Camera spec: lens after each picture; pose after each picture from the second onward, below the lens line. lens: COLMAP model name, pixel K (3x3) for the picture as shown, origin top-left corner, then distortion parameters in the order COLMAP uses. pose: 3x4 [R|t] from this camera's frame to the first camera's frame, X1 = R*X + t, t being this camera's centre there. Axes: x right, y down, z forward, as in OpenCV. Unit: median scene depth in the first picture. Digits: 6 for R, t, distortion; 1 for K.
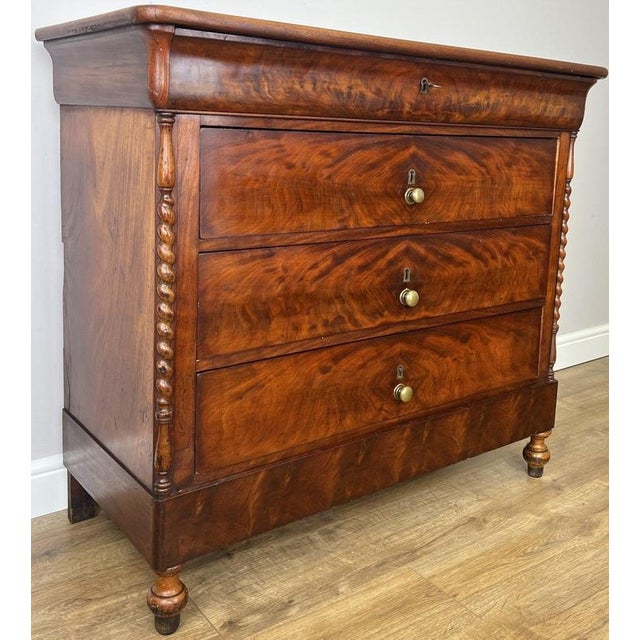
lens RADIAL K [[675.3, 0, 318.2], [0, 675.3, 253.6], [0, 0, 1]] dist [0.056047, 0.000000]
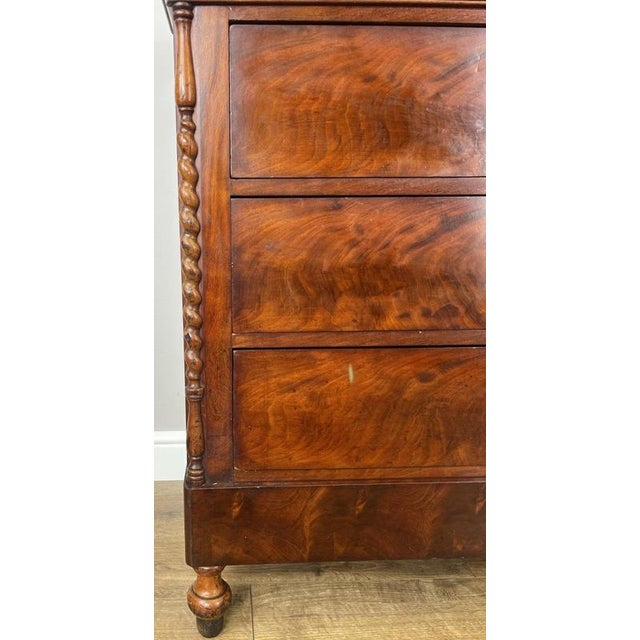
lens RADIAL K [[488.5, 0, 263.2], [0, 488.5, 334.4], [0, 0, 1]] dist [0.055840, -0.071156]
pose [[0.832564, 0.075332, -0.548783, 0.161758], [-0.059803, 0.997143, 0.046151, 0.115625], [0.550692, -0.005605, 0.834690, 0.470523]]
